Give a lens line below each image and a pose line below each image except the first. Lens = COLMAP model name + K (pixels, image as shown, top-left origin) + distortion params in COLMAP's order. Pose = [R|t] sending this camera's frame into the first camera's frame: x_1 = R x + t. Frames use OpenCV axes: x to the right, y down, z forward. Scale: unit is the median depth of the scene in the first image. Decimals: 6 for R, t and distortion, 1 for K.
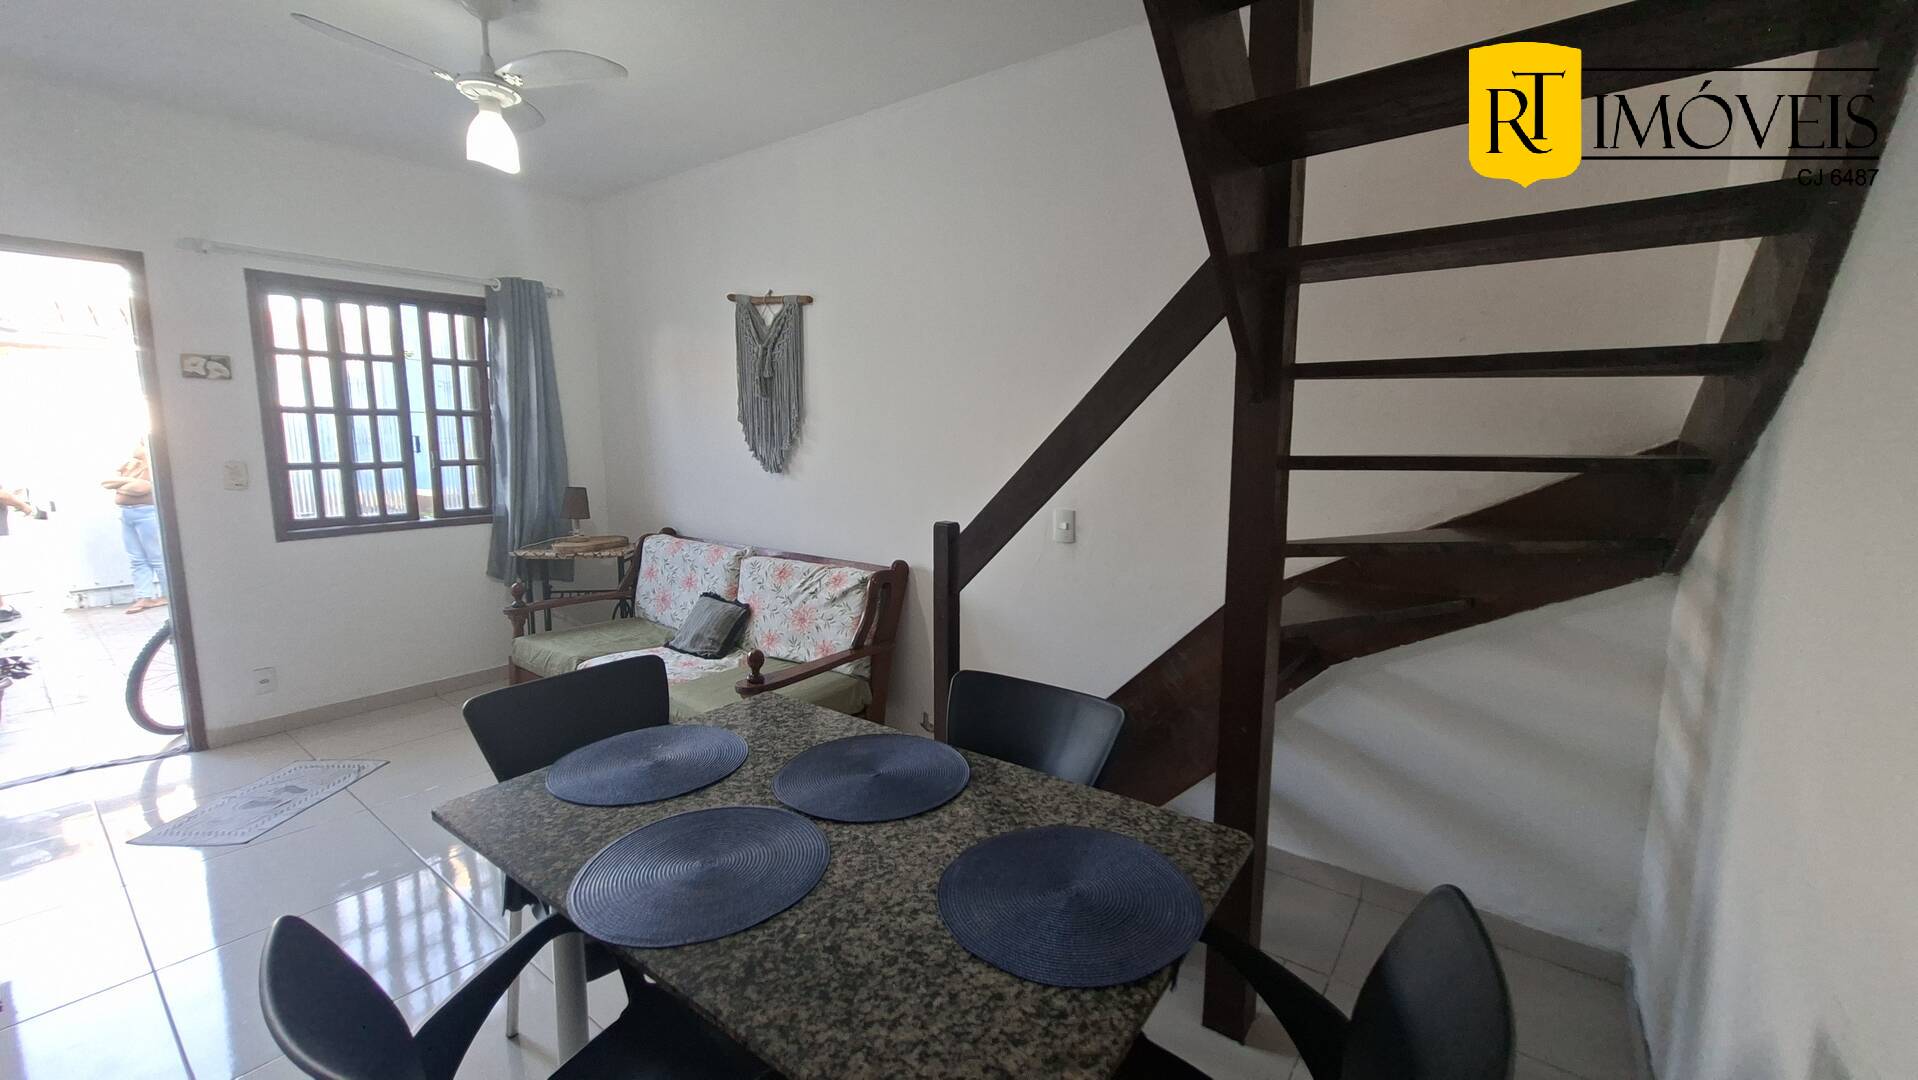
lens RADIAL K [[755.0, 0, 958.1], [0, 755.0, 532.9], [0, 0, 1]] dist [-0.007000, 0.002393]
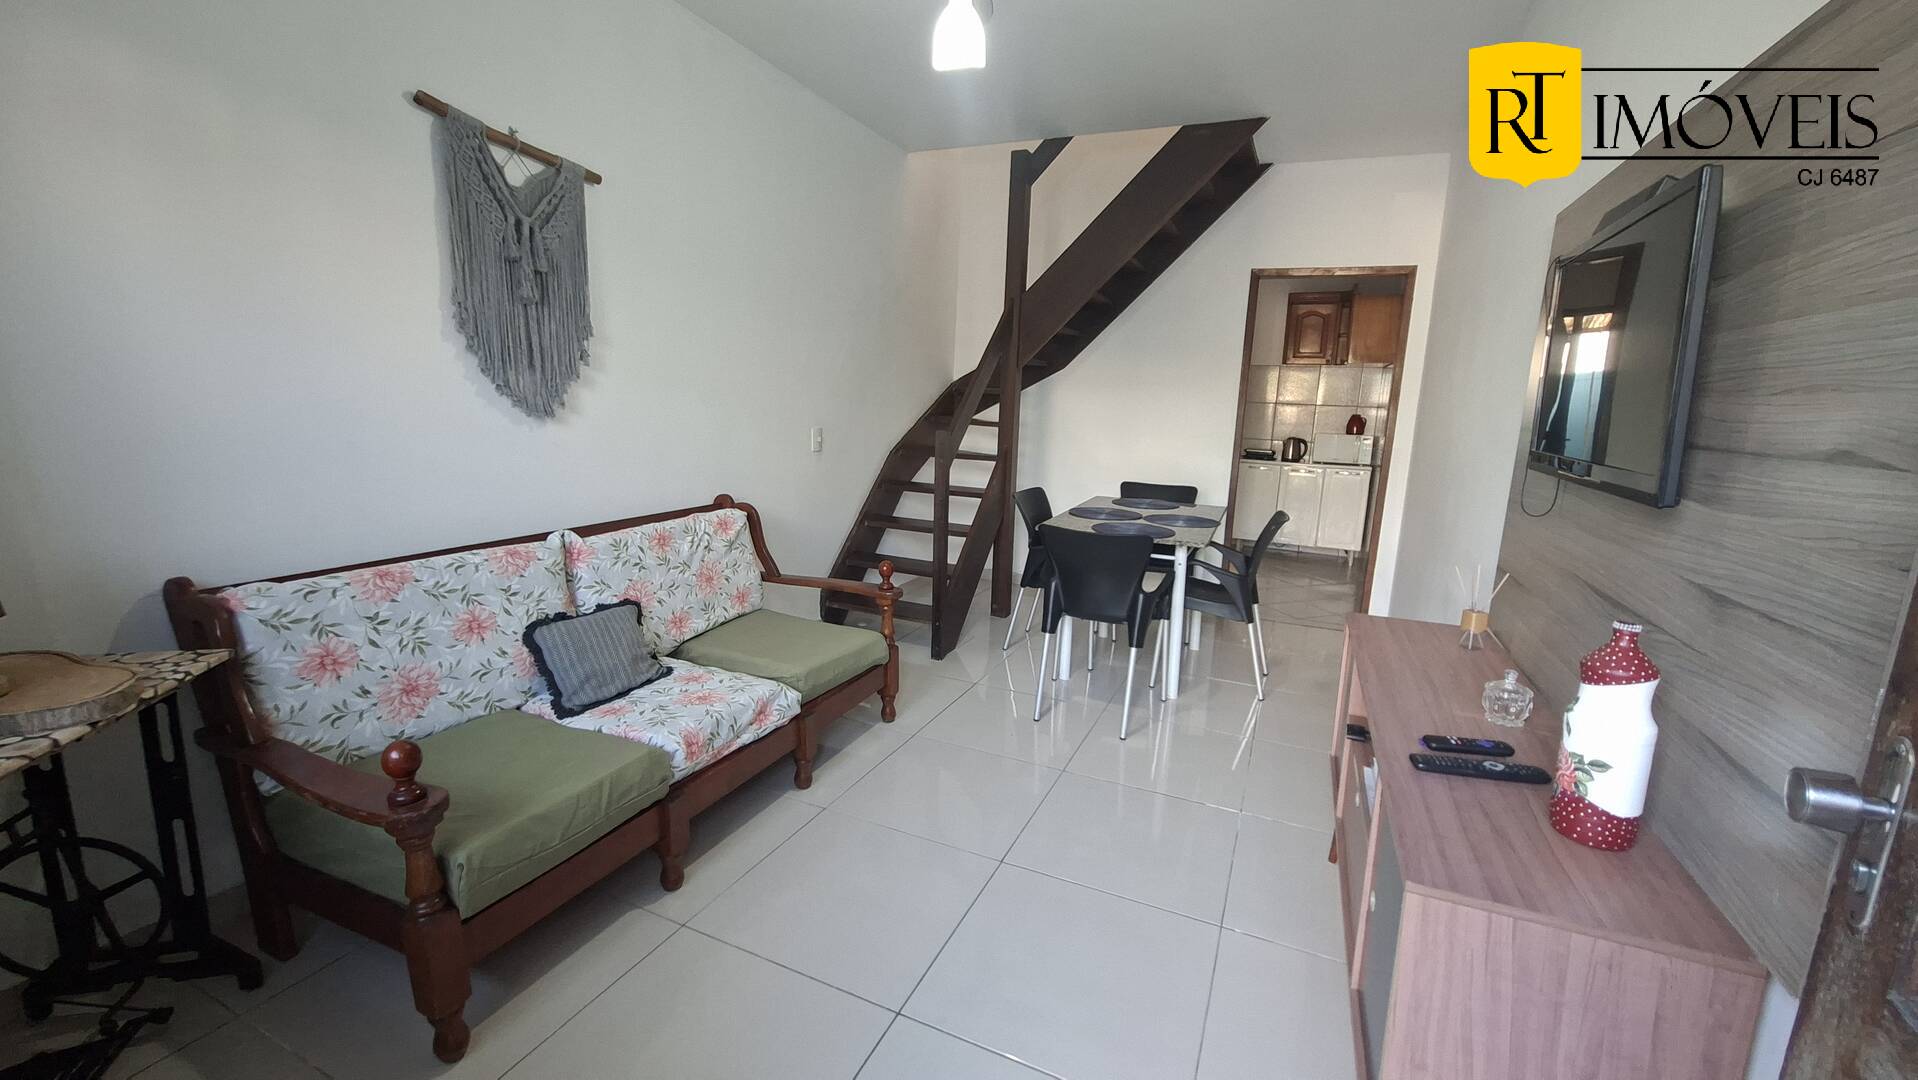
lens RADIAL K [[755.0, 0, 953.9], [0, 755.0, 534.8], [0, 0, 1]] dist [-0.007000, 0.002393]
pose [[-0.200079, -0.198116, 0.959541, -1.009454], [0.096159, 0.970645, 0.220460, -0.093707], [-0.975050, 0.136378, -0.175155, 0.799623]]
